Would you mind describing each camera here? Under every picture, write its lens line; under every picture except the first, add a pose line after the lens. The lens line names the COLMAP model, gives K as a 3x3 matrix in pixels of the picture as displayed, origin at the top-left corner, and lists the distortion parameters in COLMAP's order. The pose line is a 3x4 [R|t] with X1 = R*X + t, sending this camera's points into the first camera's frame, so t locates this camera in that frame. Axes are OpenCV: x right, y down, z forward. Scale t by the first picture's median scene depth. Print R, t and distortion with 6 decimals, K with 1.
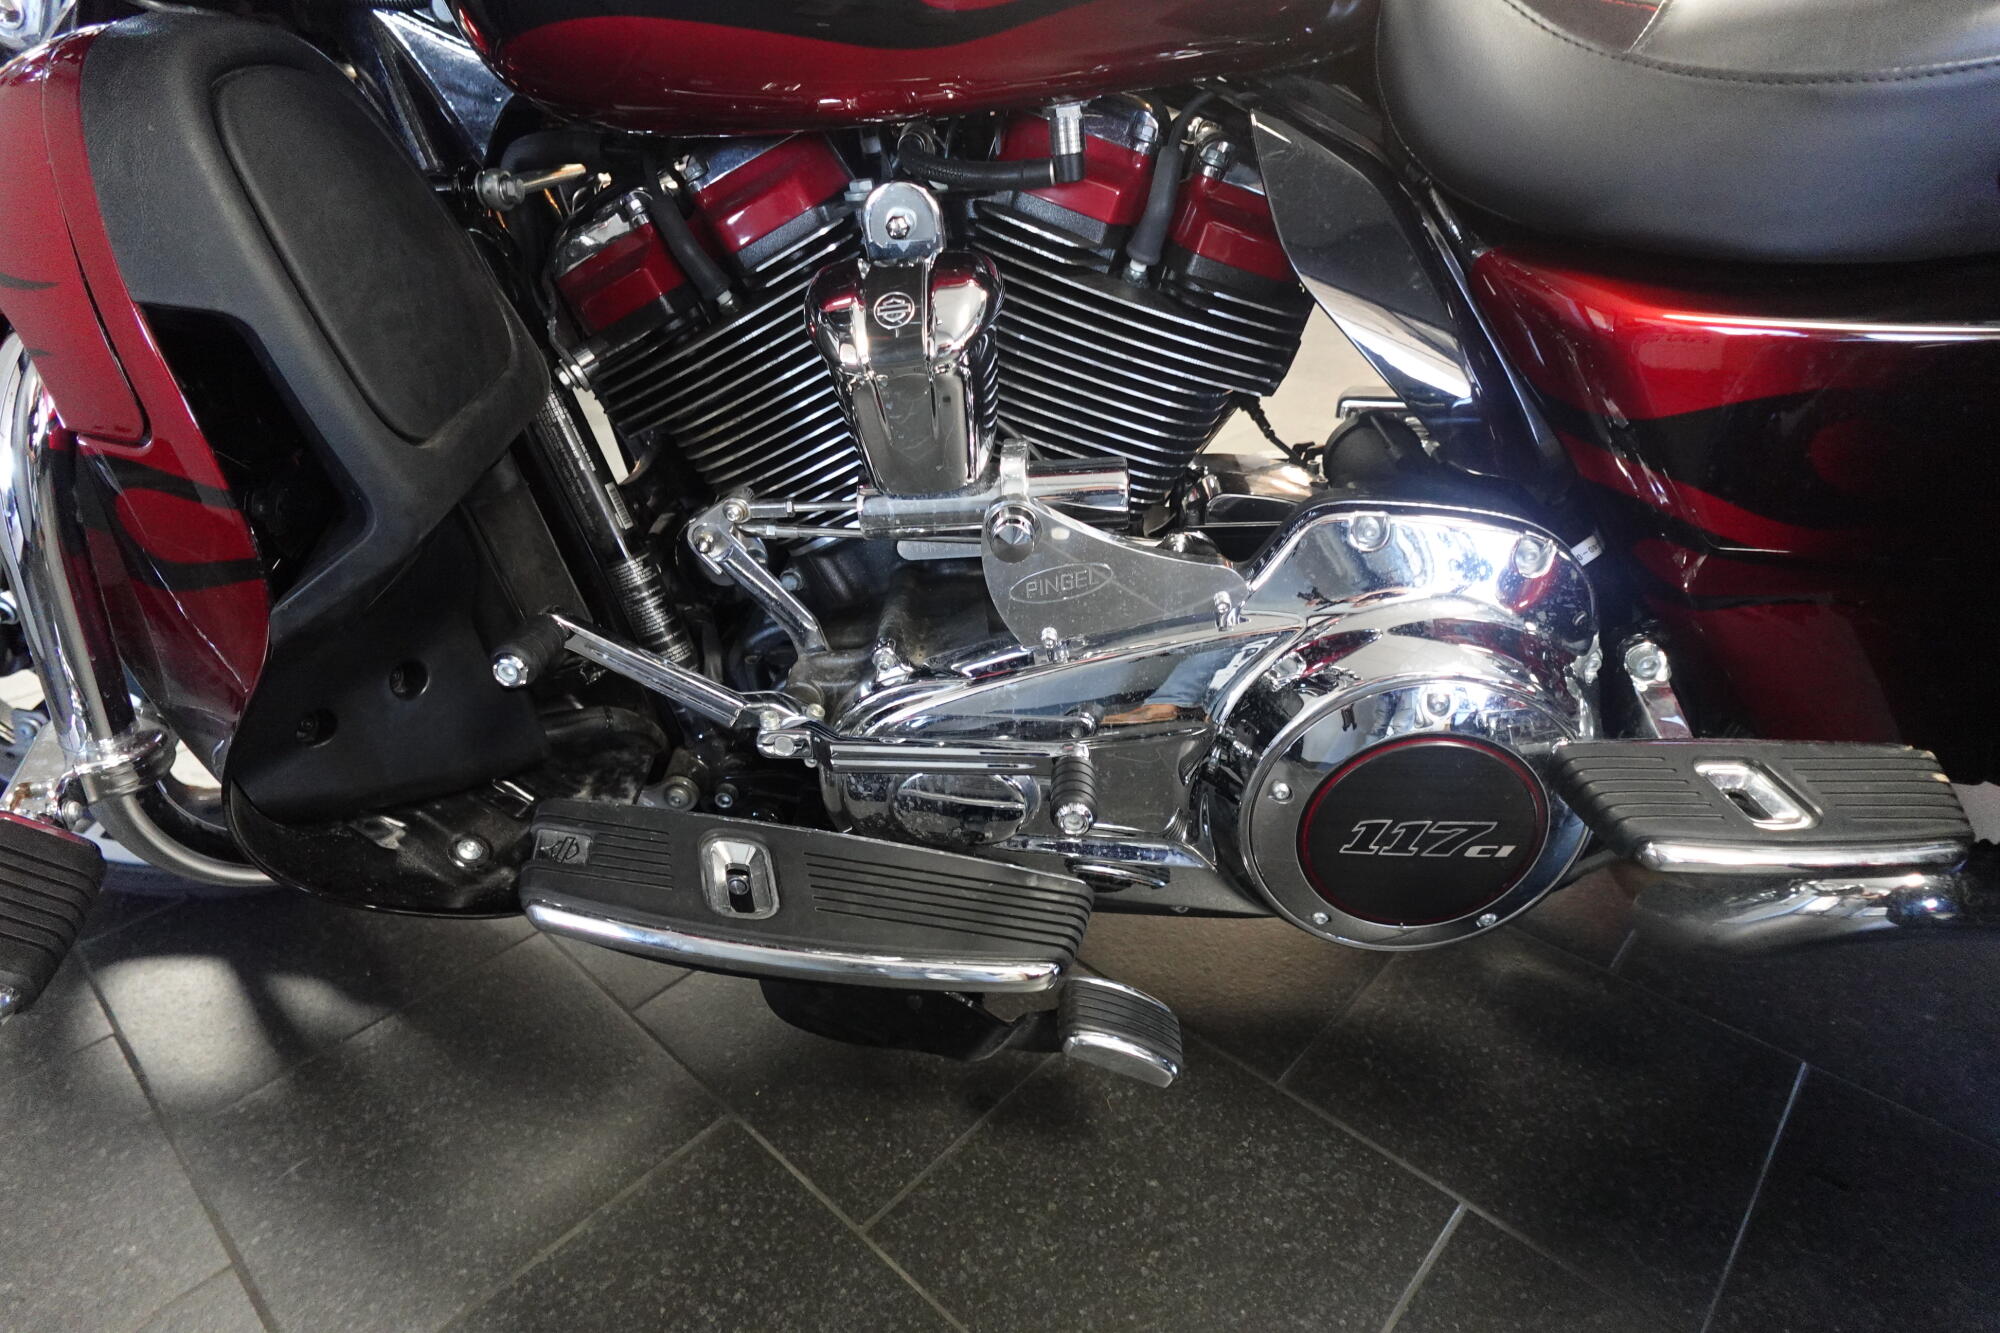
lens RADIAL K [[1137.1, 0, 1006.3], [0, 1137.1, 648.4], [0, 0, 1]] dist [0.006208, -0.001559]
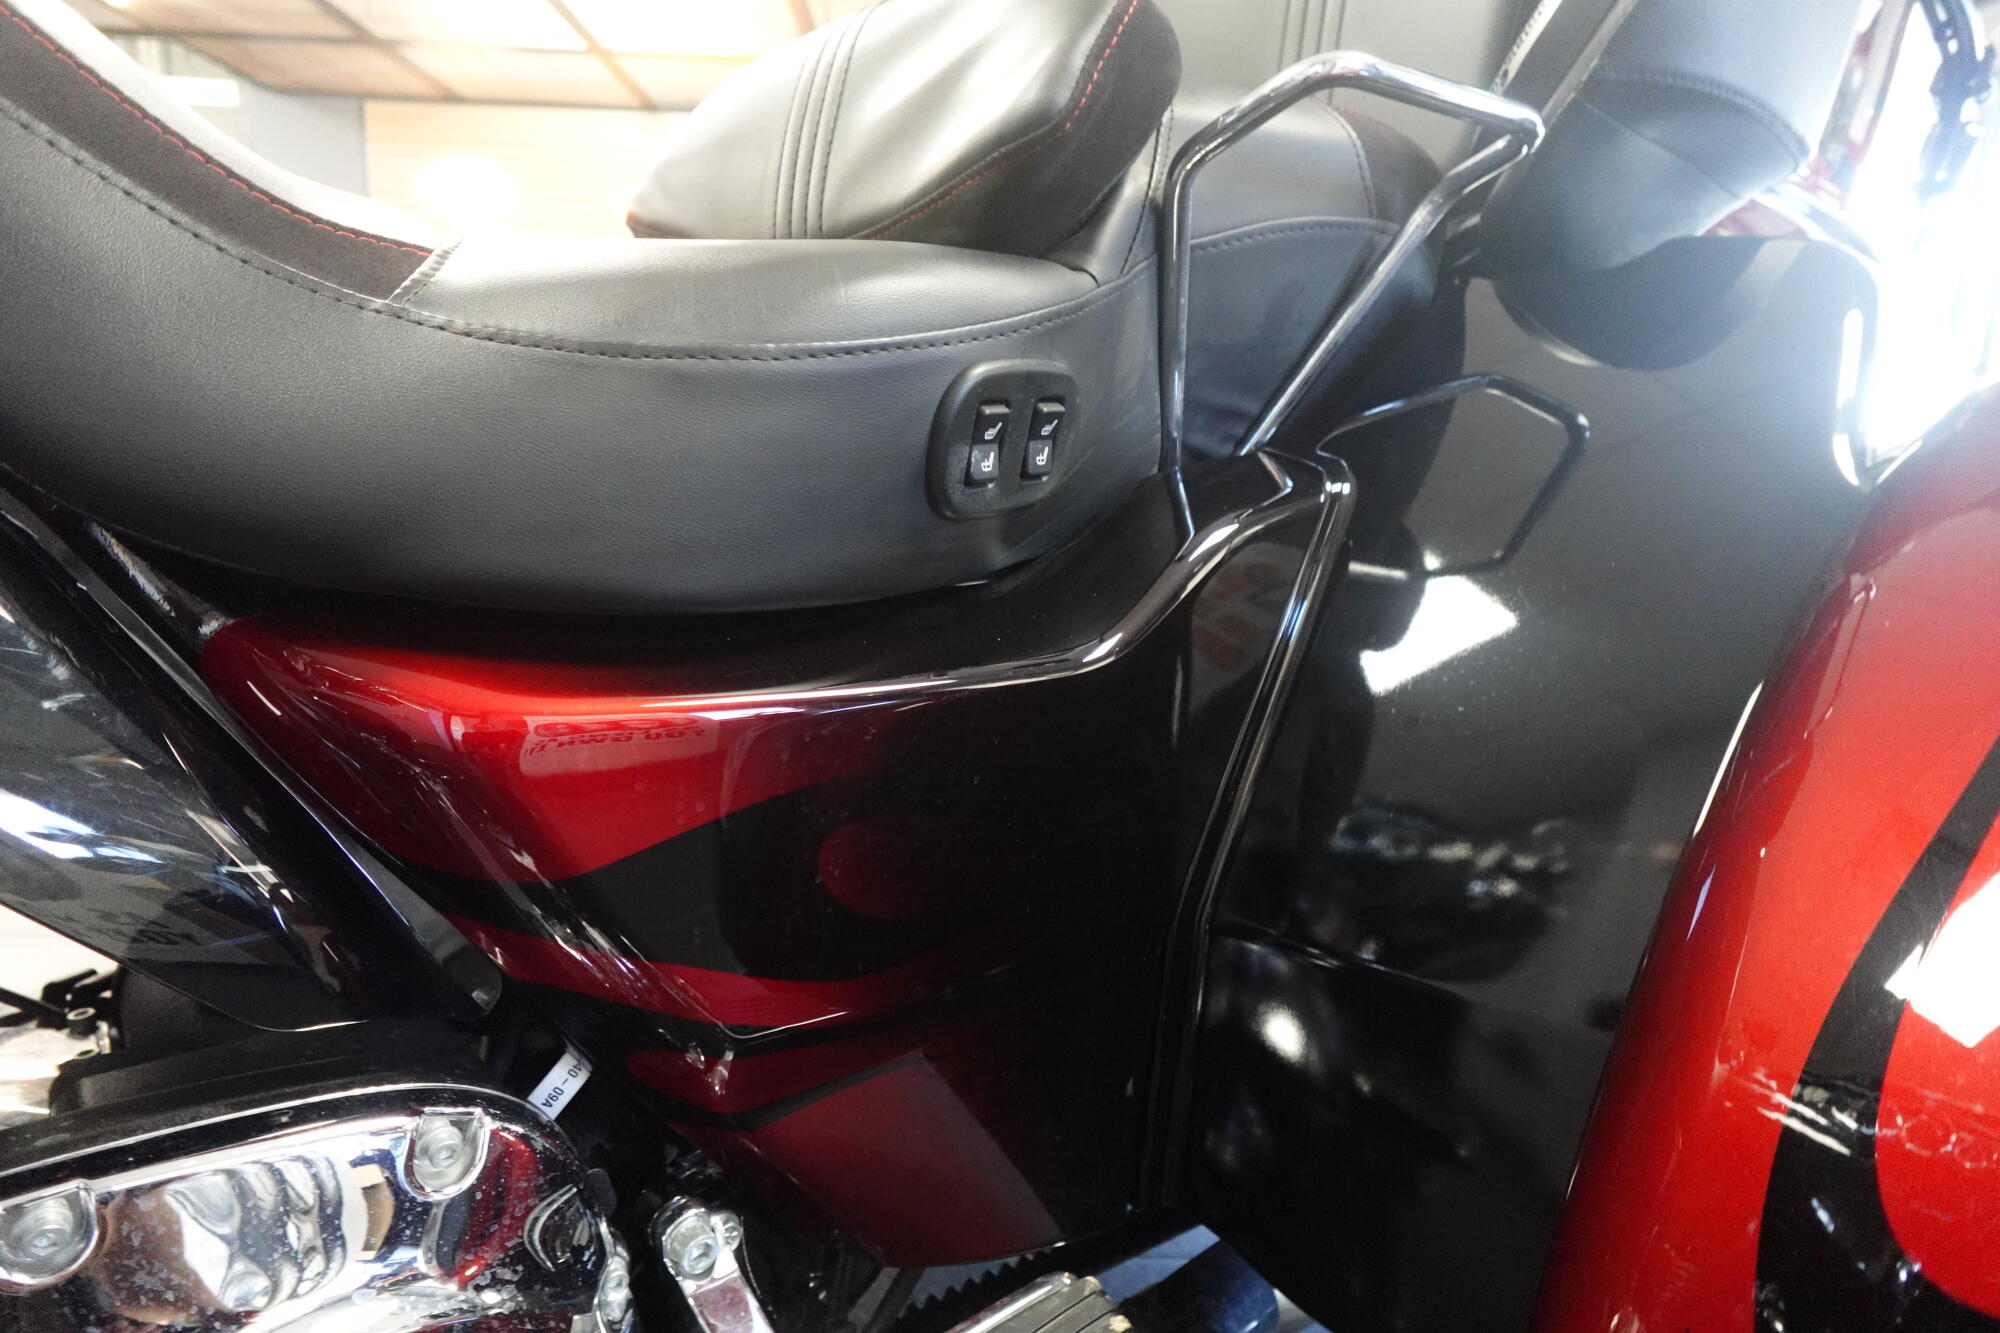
lens RADIAL K [[1137.1, 0, 1006.3], [0, 1137.1, 648.4], [0, 0, 1]] dist [0.006208, -0.001559]
pose [[0.746826, -0.061314, 0.662187, 0.317062], [0.280653, 0.931783, -0.230248, -0.103984], [-0.602898, 0.357800, 0.713087, 0.368986]]
